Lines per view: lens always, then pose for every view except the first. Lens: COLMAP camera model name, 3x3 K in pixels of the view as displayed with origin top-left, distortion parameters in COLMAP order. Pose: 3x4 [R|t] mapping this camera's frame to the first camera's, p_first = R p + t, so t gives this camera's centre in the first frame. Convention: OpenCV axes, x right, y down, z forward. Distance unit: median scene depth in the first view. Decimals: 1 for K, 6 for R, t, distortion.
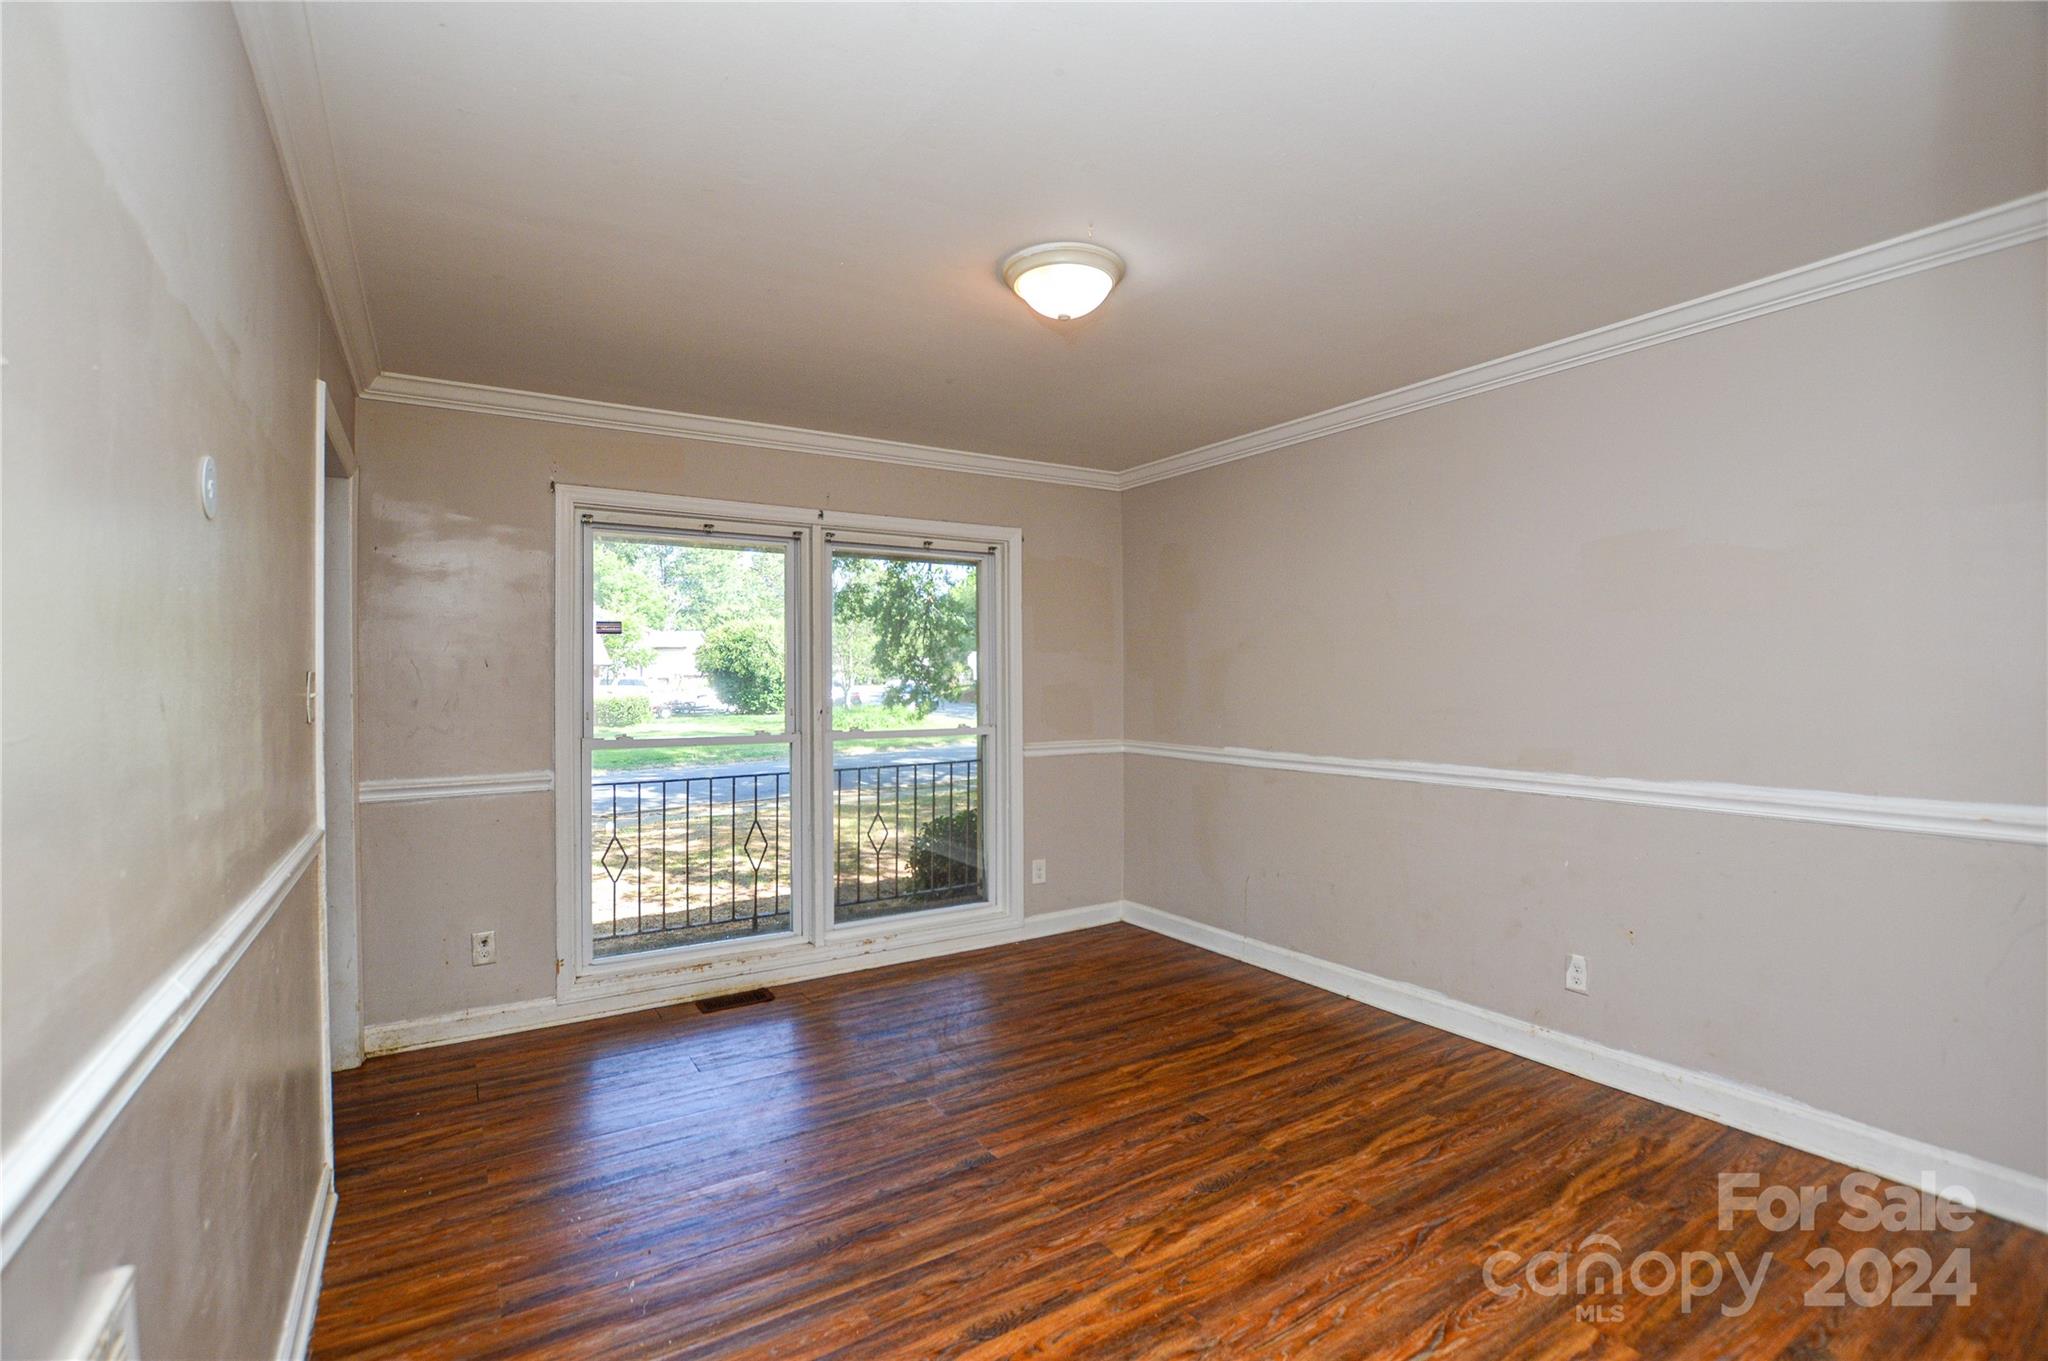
lens RADIAL K [[926.0, 0, 1021.6], [0, 926.0, 678.6], [0, 0, 1]] dist [-0.025038, 0.001299]
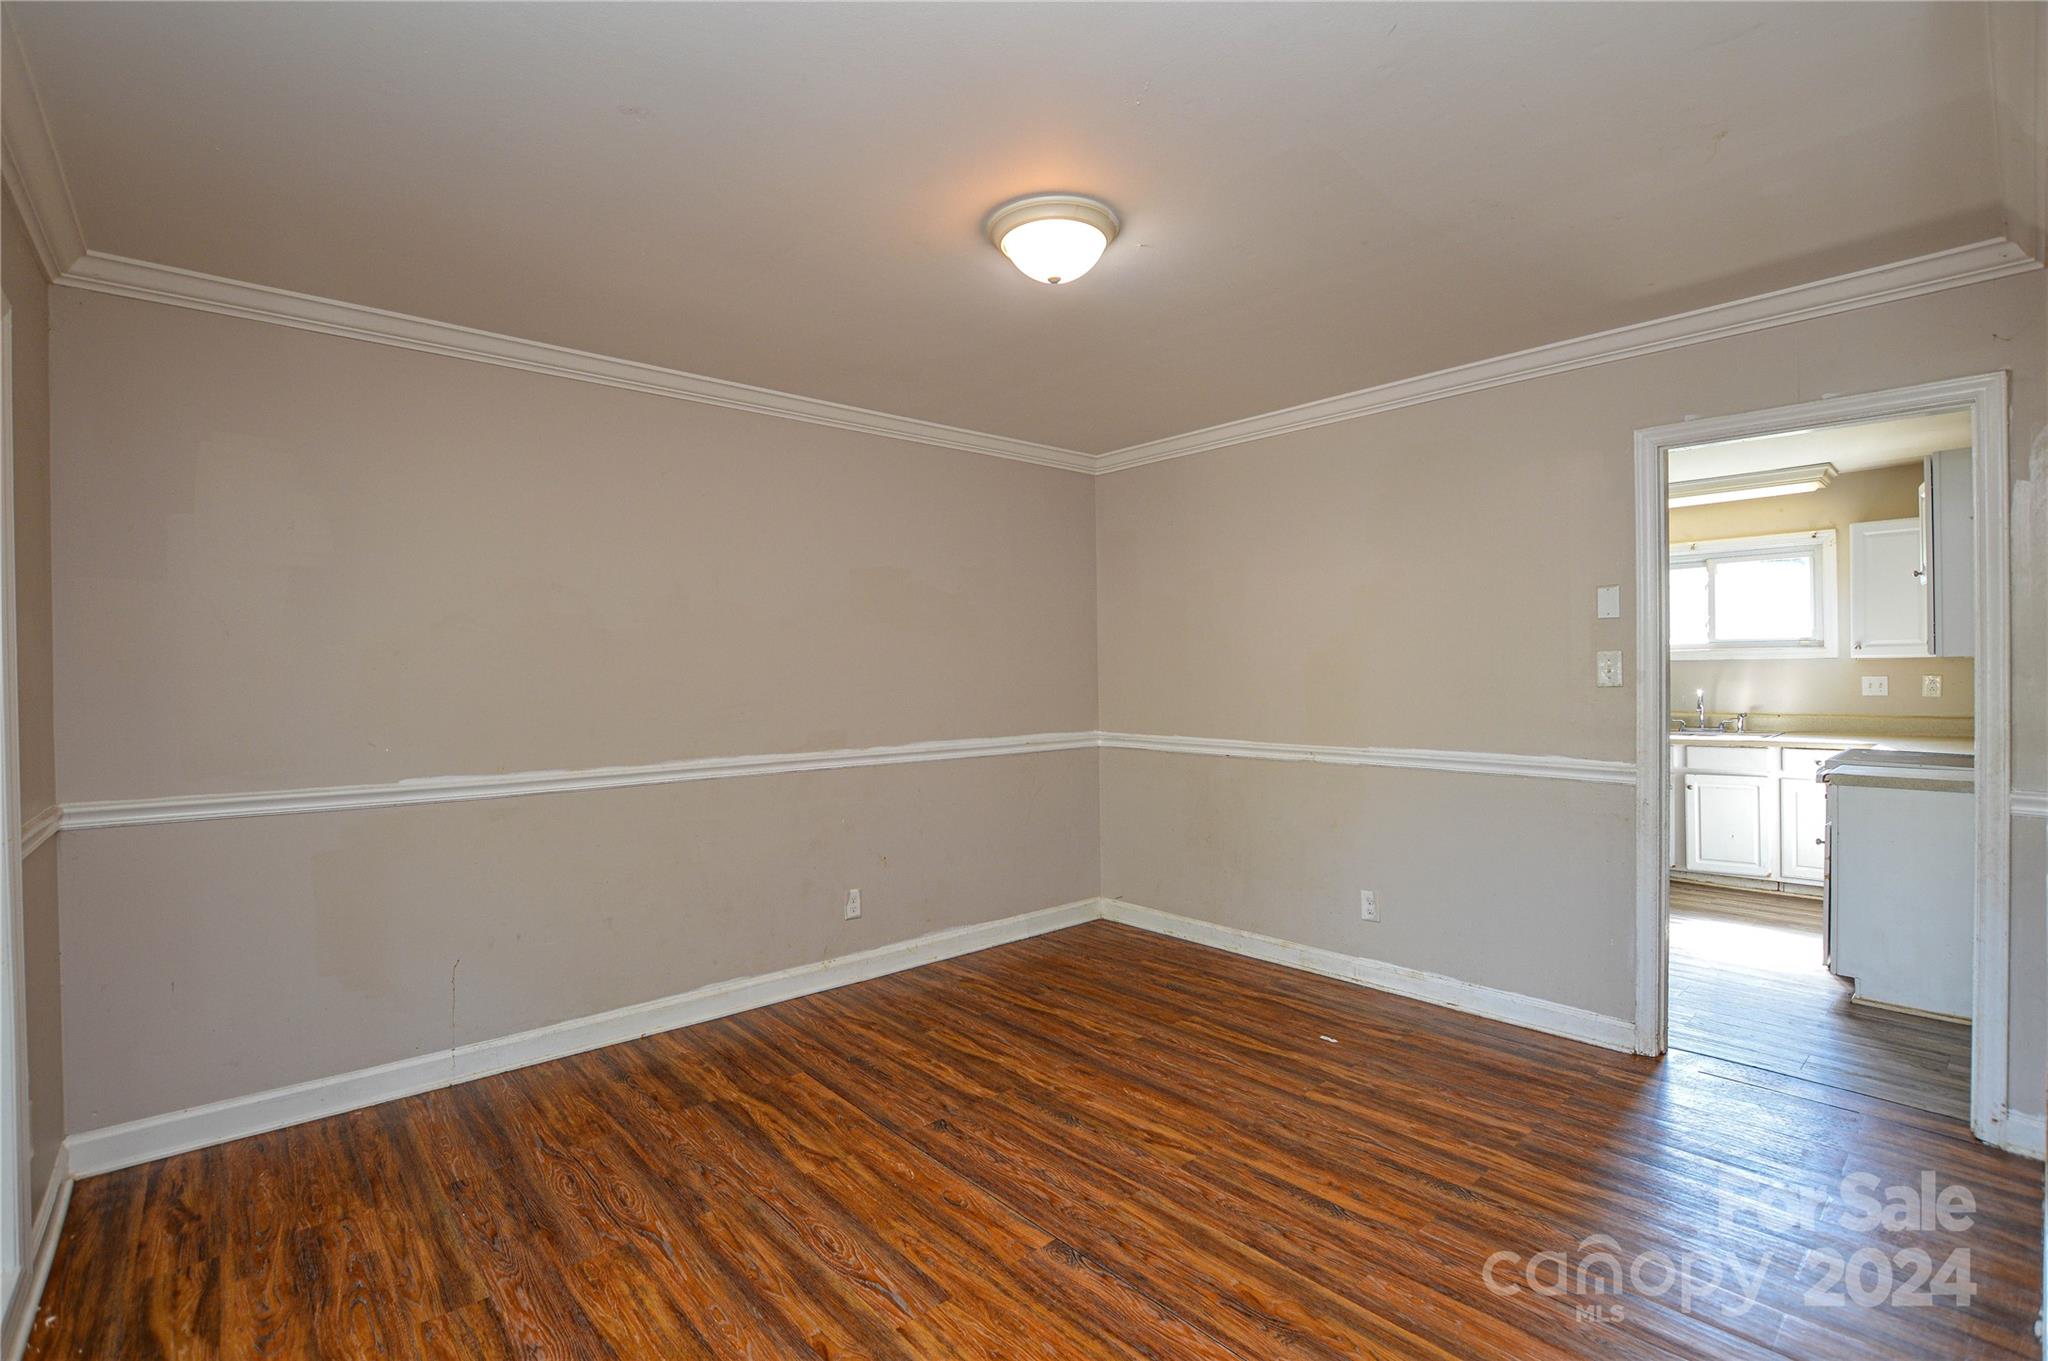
lens RADIAL K [[926.0, 0, 1021.6], [0, 926.0, 678.6], [0, 0, 1]] dist [-0.025038, 0.001299]
pose [[-0.157341, 0.001899, 0.987543, -0.870792], [0.009088, 0.999959, -0.000475, 0.011206], [-0.987503, 0.008900, -0.157352, 1.187318]]
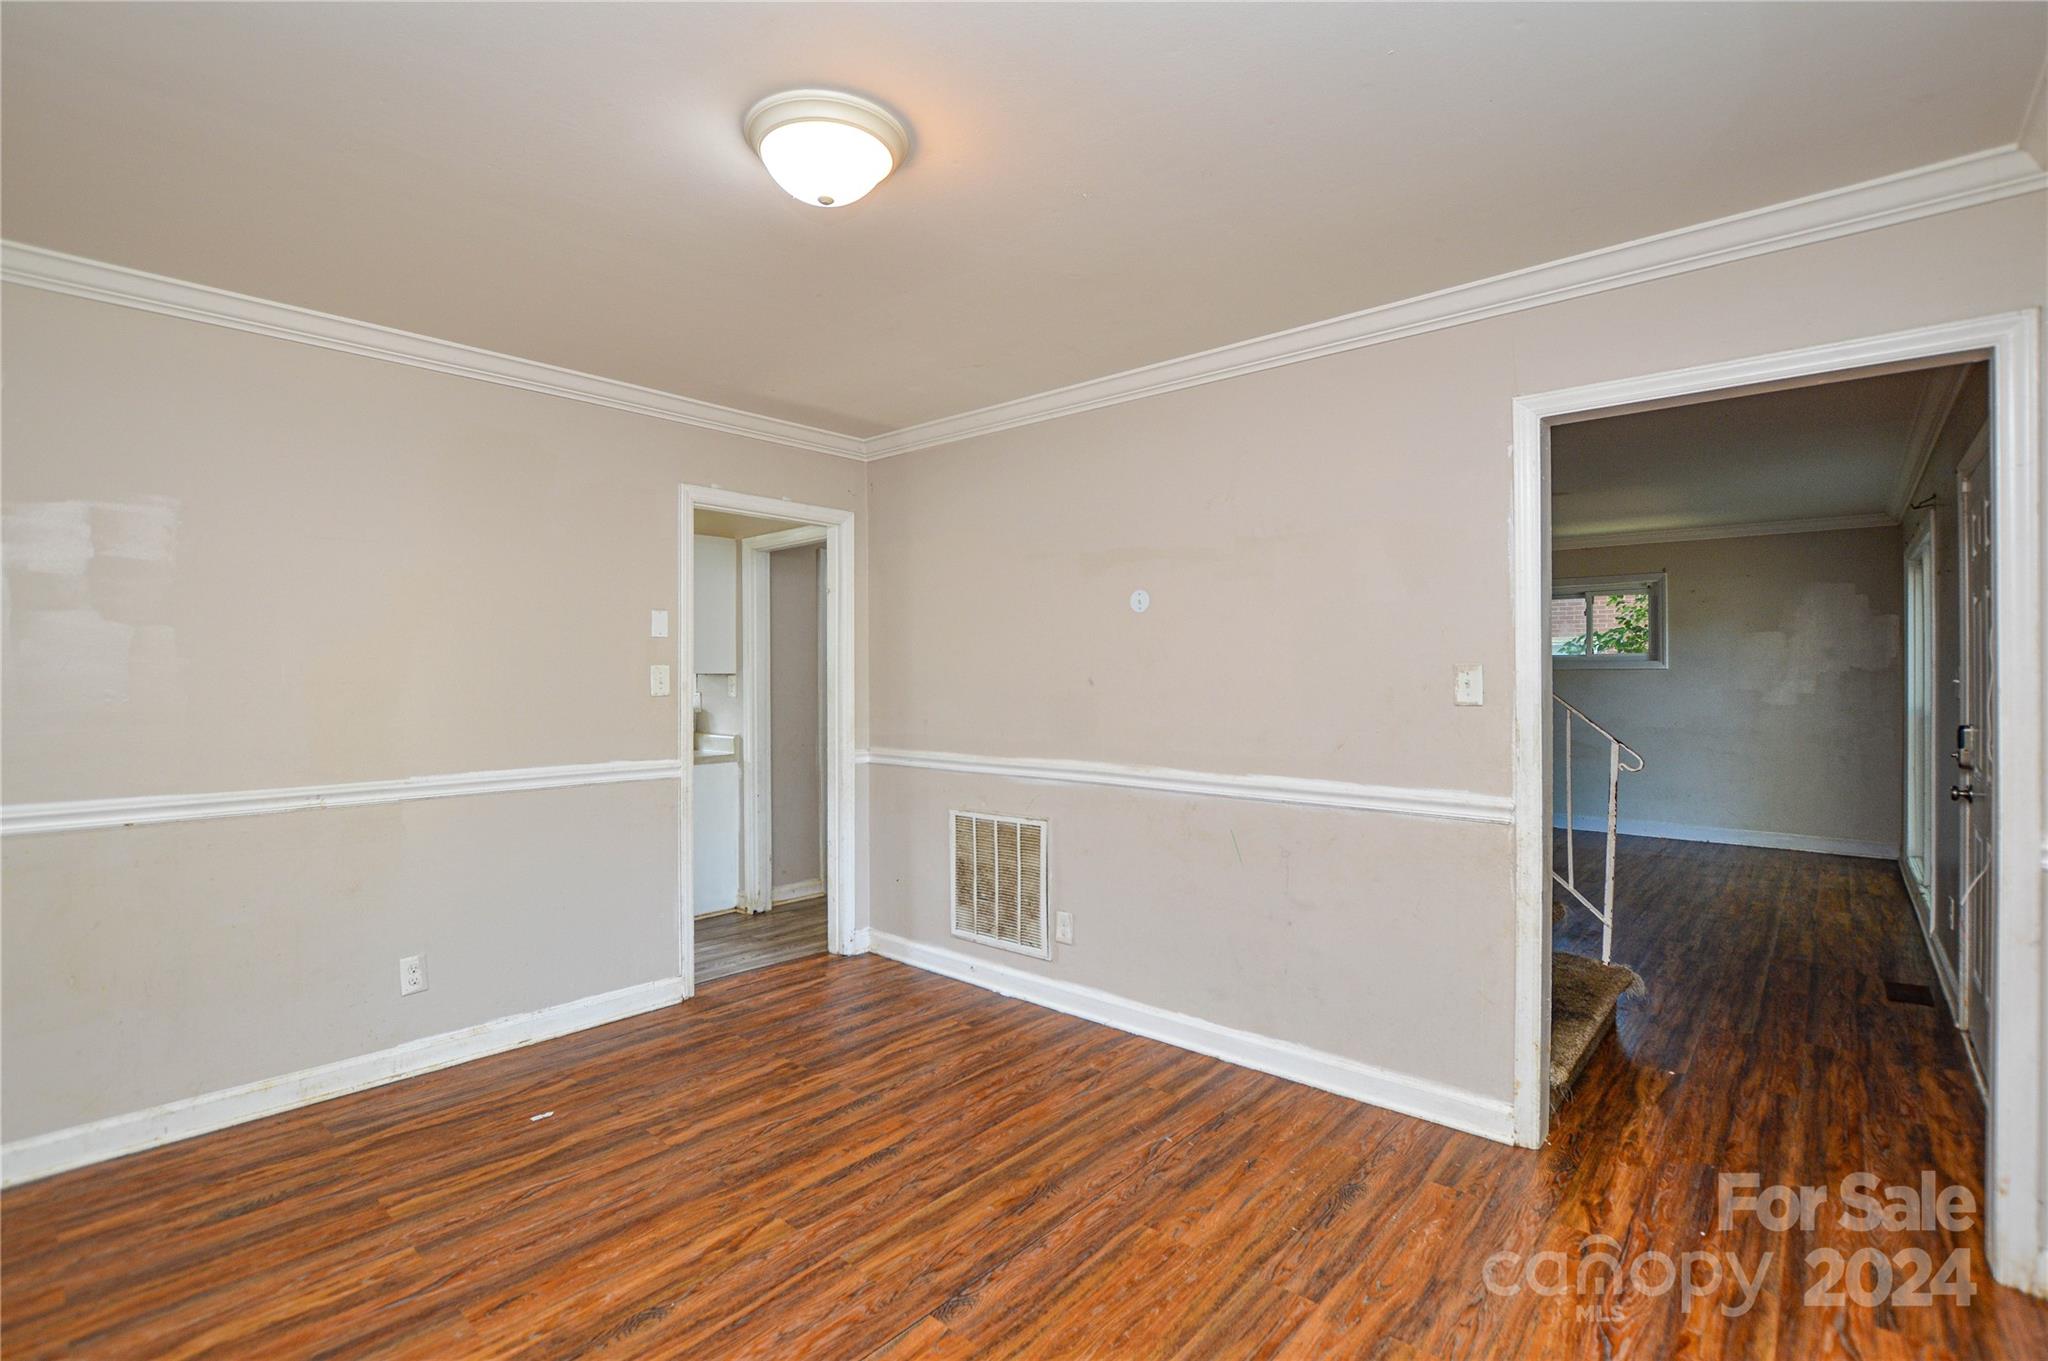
lens RADIAL K [[938.4, 0, 1017.9], [0, 938.4, 677.0], [0, 0, 1]] dist [-0.028631, 0.000726]
pose [[-0.961126, 0.011268, -0.275880, 0.109928], [0.011302, 0.999935, 0.001464, 0.003095], [0.275879, -0.001711, -0.961191, 1.788985]]
